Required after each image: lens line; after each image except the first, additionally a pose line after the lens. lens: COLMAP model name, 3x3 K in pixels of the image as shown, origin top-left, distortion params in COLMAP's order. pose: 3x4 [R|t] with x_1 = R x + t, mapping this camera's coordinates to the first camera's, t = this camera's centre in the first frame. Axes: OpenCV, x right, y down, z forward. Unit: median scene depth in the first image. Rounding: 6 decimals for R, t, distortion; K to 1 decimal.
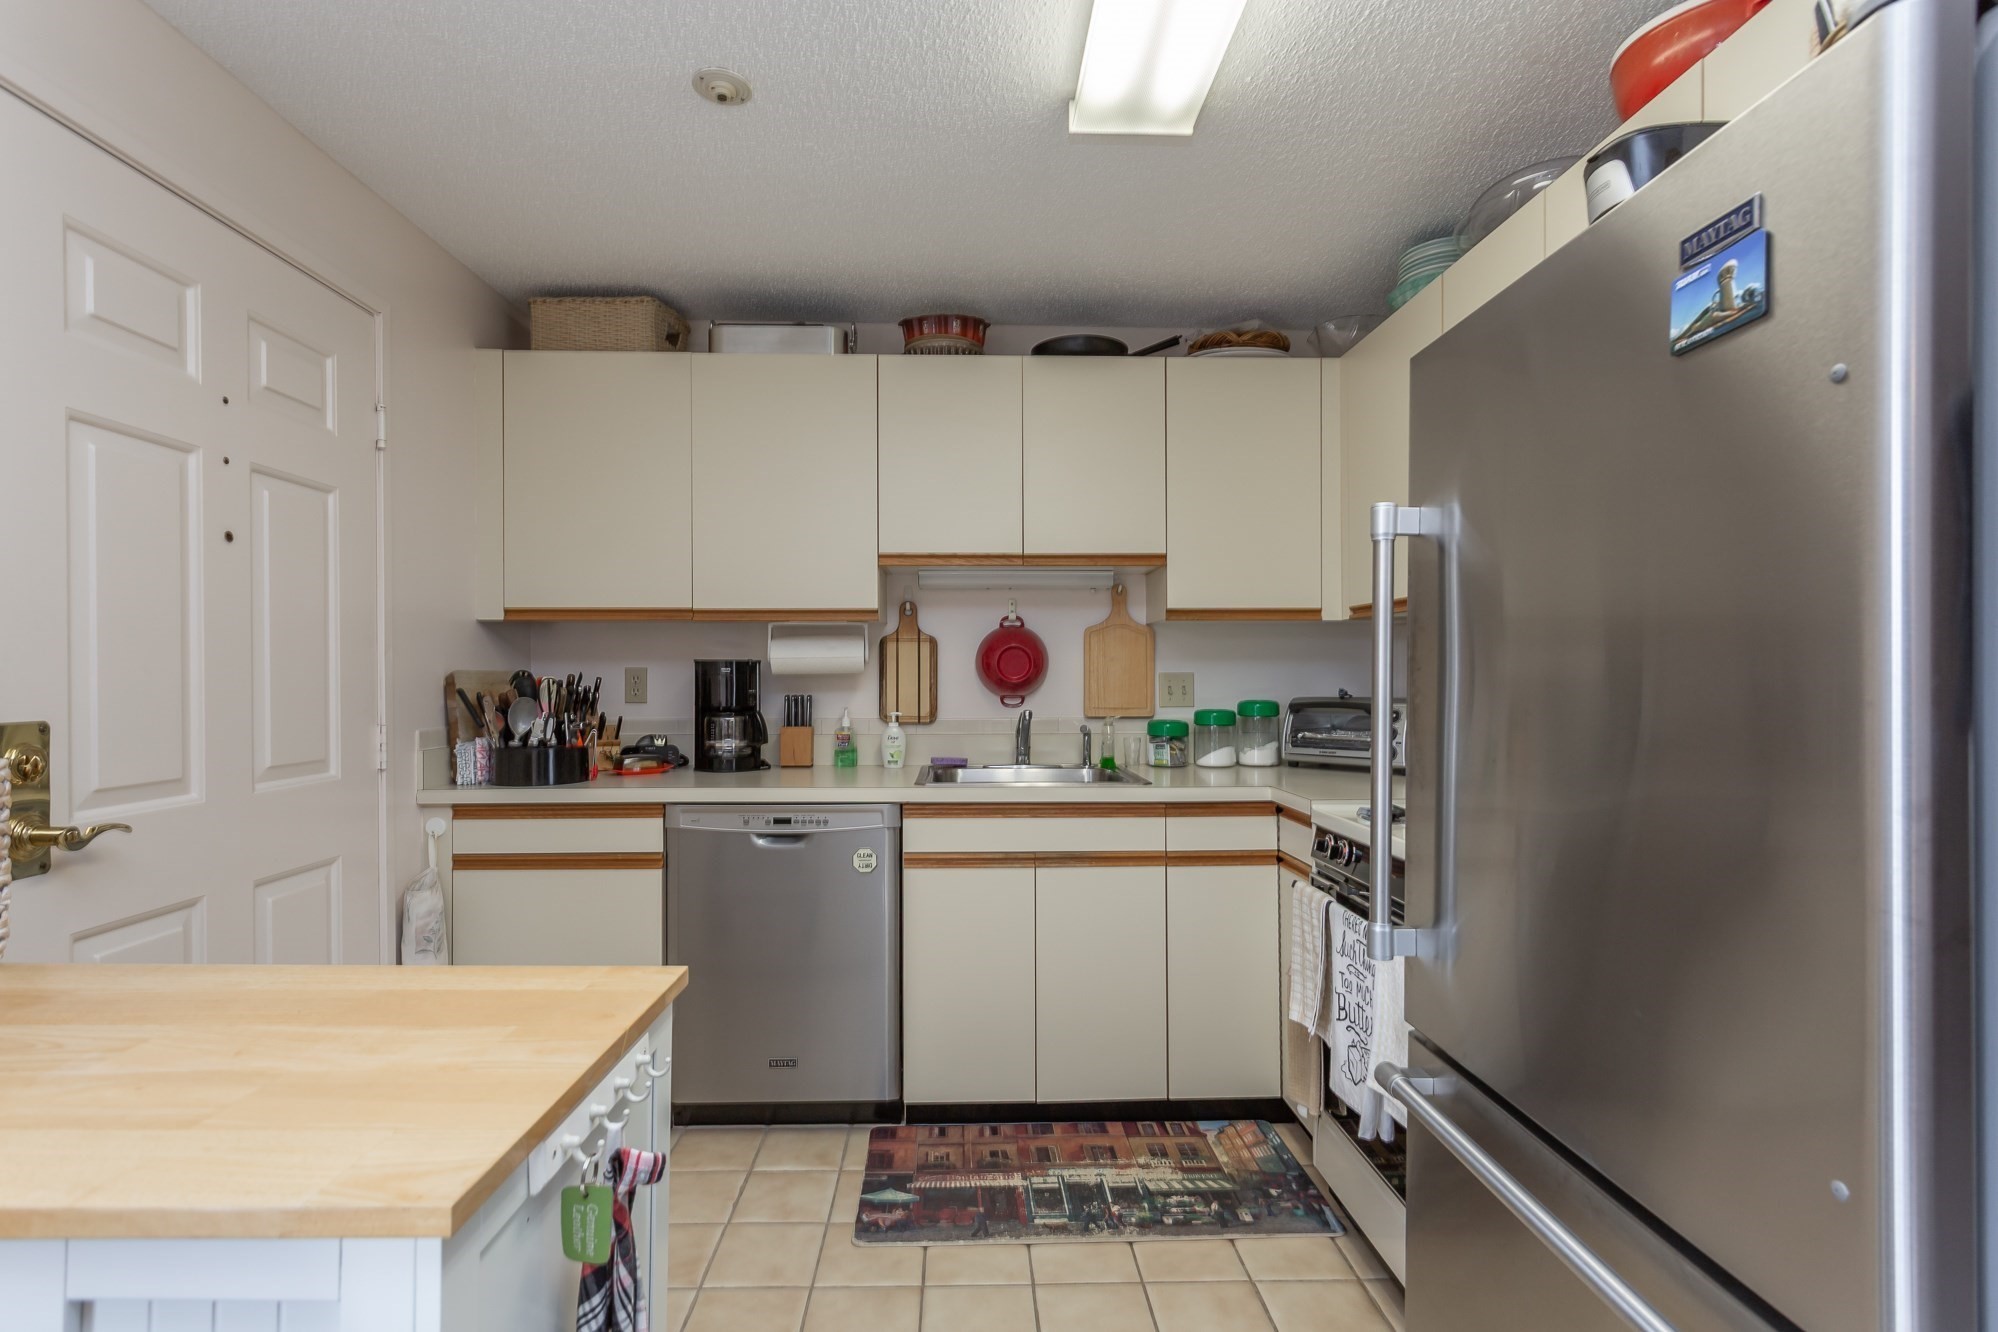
lens RADIAL K [[951.3, 0, 979.5], [0, 951.3, 673.4], [0, 0, 1]] dist [-0.000886, 0.003026]
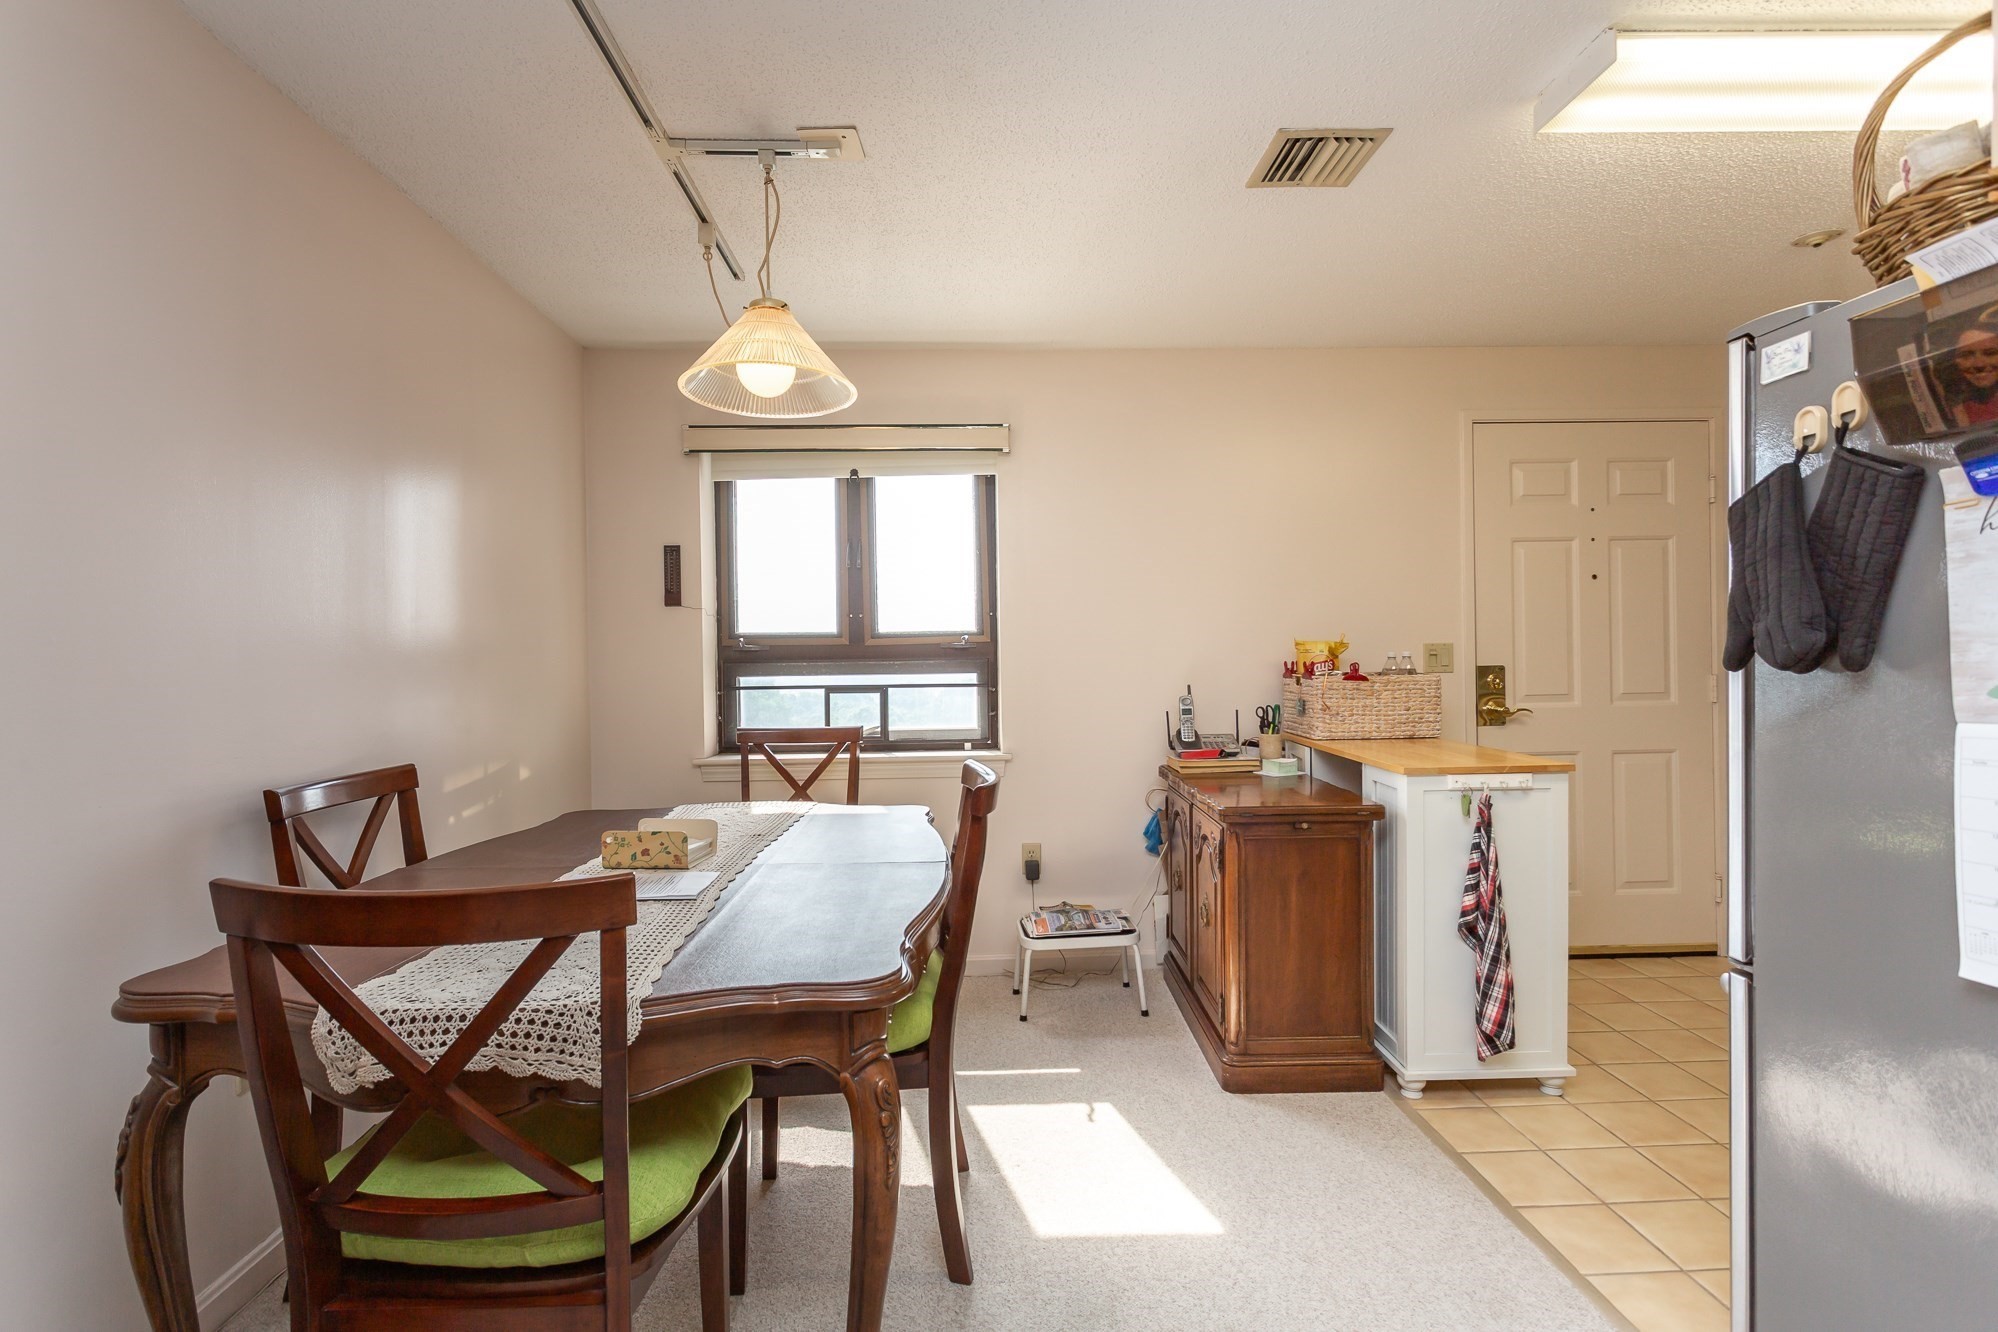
lens RADIAL K [[951.3, 0, 988.7], [0, 951.3, 662.4], [0, 0, 1]] dist [-0.000886, 0.003026]
pose [[-0.001625, 0.006621, -0.999977, 1.276193], [0.016680, 0.999839, 0.006593, 0.003206], [0.999860, -0.016669, -0.001735, -0.293832]]
